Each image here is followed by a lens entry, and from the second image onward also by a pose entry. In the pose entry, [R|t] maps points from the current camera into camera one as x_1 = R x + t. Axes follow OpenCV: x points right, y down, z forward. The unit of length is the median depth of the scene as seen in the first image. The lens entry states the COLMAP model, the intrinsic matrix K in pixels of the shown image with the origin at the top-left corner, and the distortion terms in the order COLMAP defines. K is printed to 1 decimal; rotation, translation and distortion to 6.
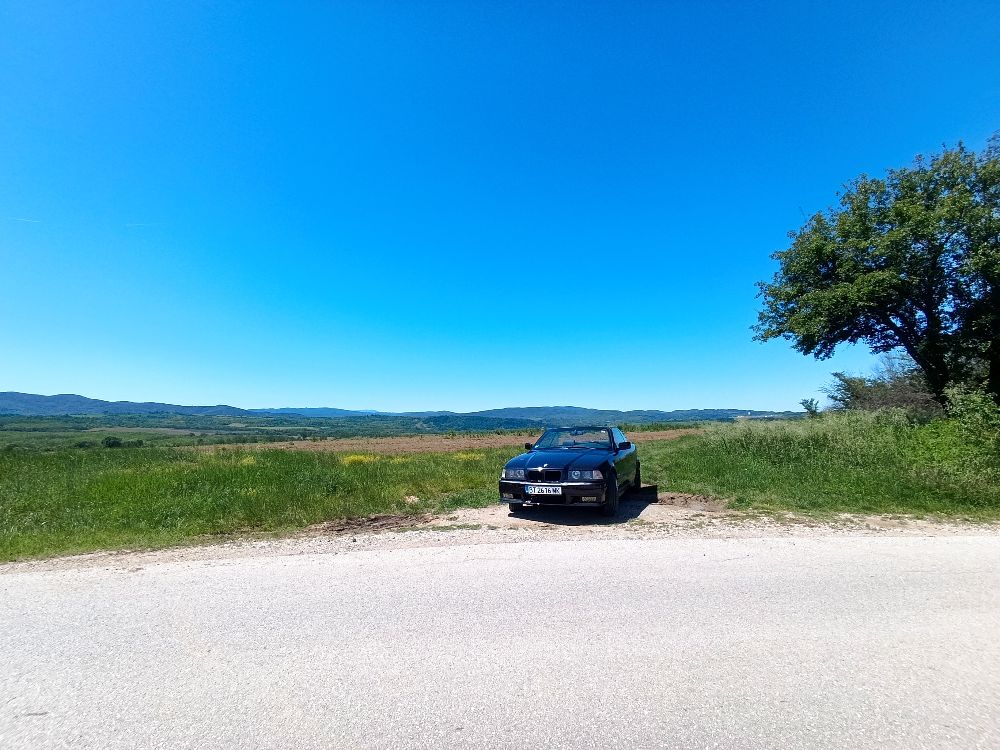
lens RADIAL K [[460.8, 0, 485.4], [0, 460.8, 383.4], [0, 0, 1]] dist [-0.000962, -0.000835]
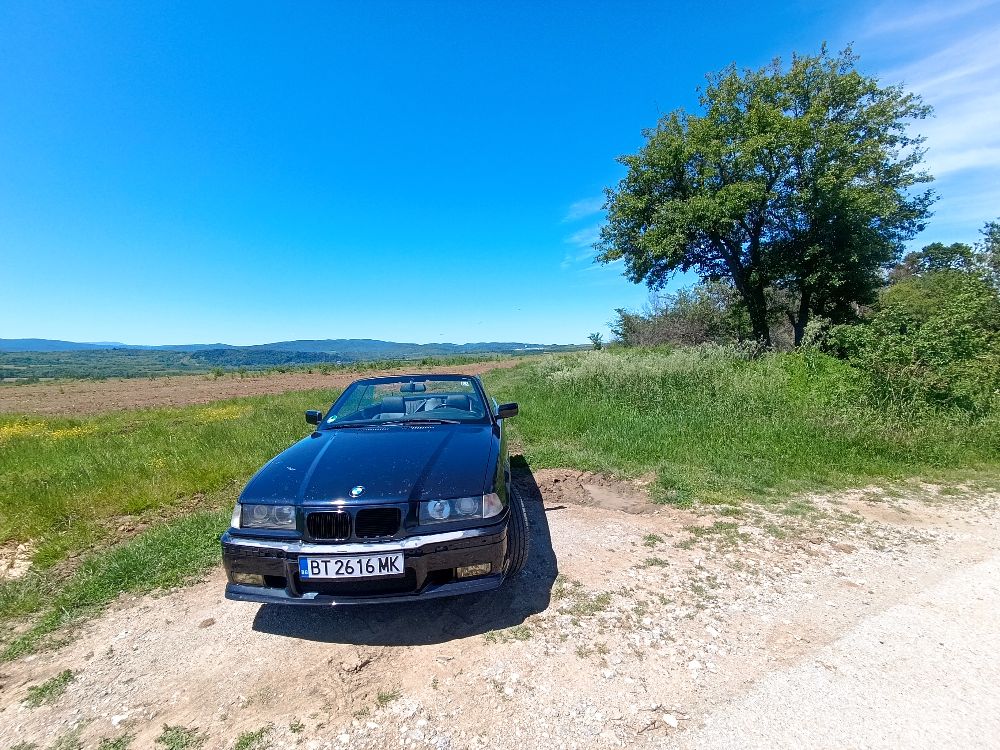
lens RADIAL K [[457.3, 0, 489.5], [0, 457.3, 387.3], [0, 0, 1]] dist [0.000919, -0.000832]
pose [[0.904060, -0.039188, 0.425605, 0.038776], [-0.026733, 0.988653, 0.147816, 0.020267], [-0.426568, -0.145013, 0.892755, 0.332751]]
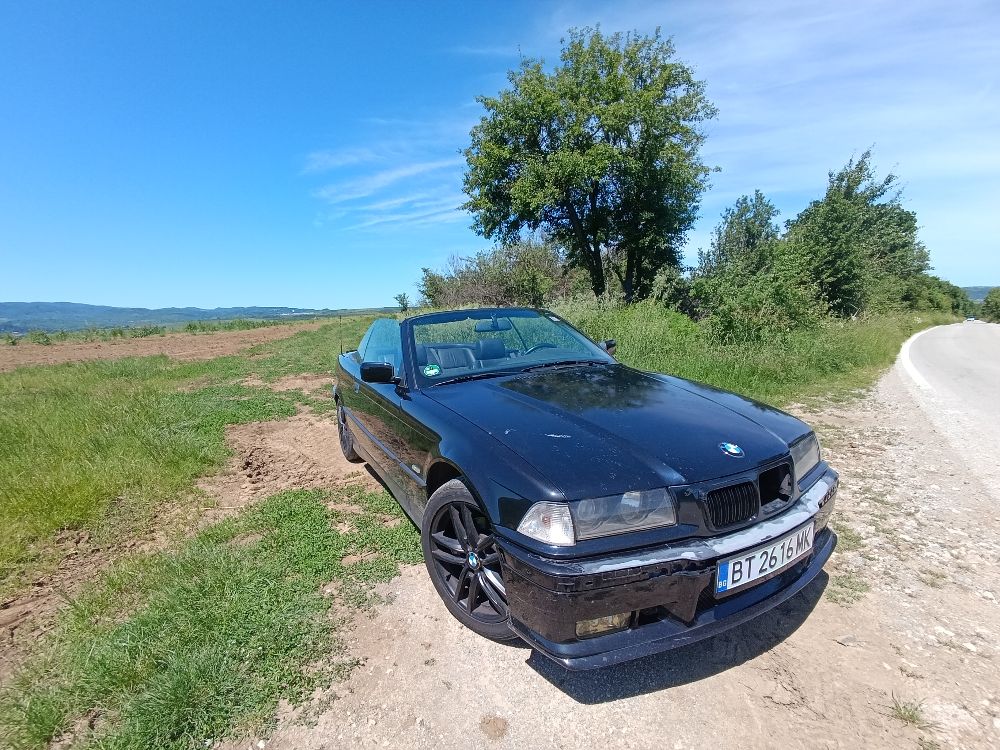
lens RADIAL K [[457.3, 0, 489.5], [0, 457.3, 387.3], [0, 0, 1]] dist [0.000919, -0.000832]
pose [[0.604441, -0.135505, 0.785041, -0.070077], [-0.046813, 0.977684, 0.204800, 0.051914], [-0.795273, -0.160539, 0.584609, 0.499520]]
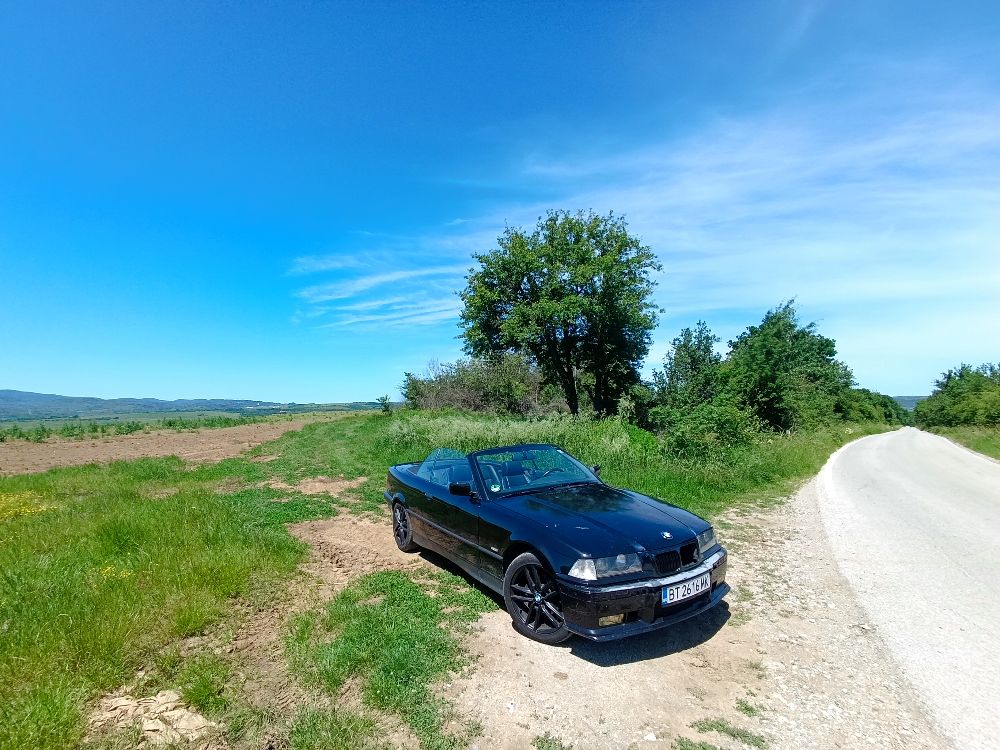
lens RADIAL K [[460.8, 0, 485.4], [0, 460.8, 383.4], [0, 0, 1]] dist [-0.000962, -0.000835]
pose [[0.555573, 0.052047, 0.829838, -0.213162], [-0.069487, 0.997454, -0.016038, 0.016372], [-0.828559, -0.048753, 0.557775, 0.460687]]
